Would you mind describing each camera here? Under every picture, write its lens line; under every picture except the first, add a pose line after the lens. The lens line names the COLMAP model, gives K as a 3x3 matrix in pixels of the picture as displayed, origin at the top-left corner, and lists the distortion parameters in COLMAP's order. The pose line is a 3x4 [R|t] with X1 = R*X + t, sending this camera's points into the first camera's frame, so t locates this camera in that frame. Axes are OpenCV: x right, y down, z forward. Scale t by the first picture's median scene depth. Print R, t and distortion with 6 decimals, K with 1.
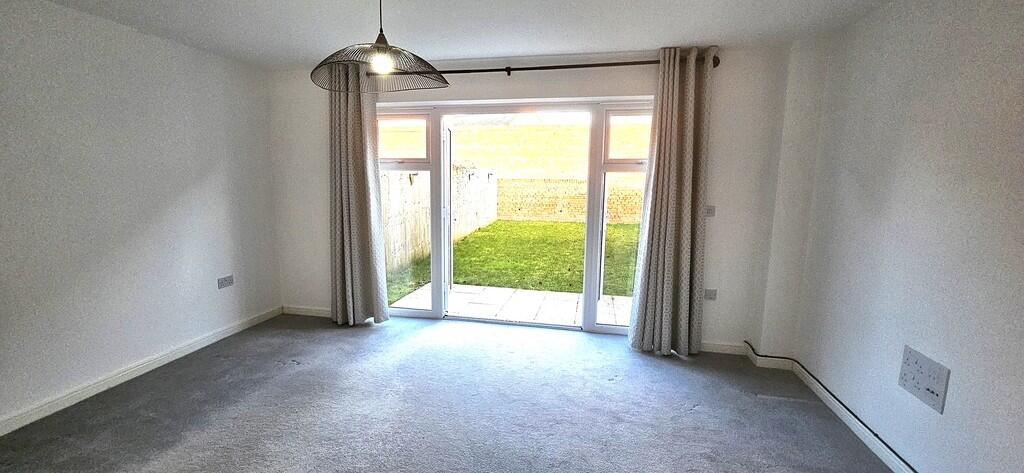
lens RADIAL K [[421.6, 0, 511.6], [0, 421.6, 233.4], [0, 0, 1]] dist [-0.000655, -0.000002]
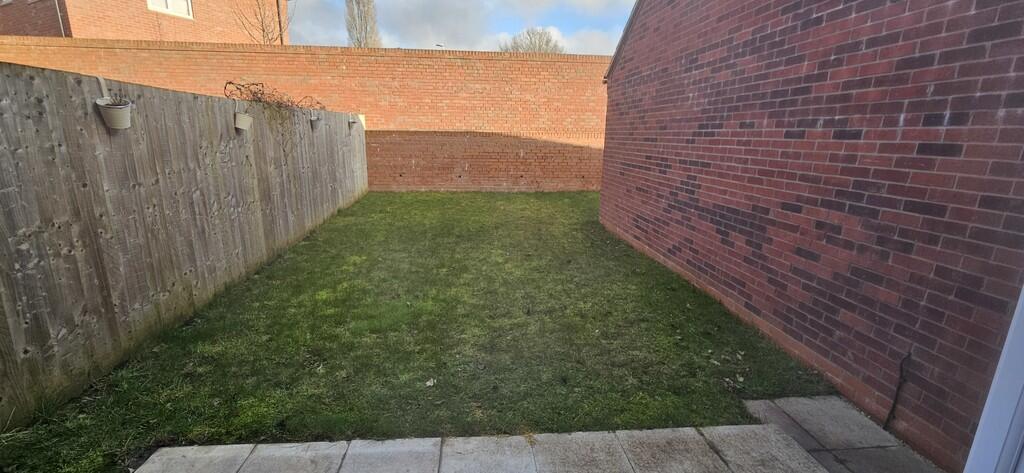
lens RADIAL K [[421.6, 0, 507.1], [0, 421.6, 235.8], [0, 0, 1]] dist [-0.000655, -0.000002]
pose [[0.960848, -0.065479, 0.269226, -0.007411], [0.036715, 0.993195, 0.110524, -0.029921], [-0.274631, -0.096312, 0.956714, 0.281680]]
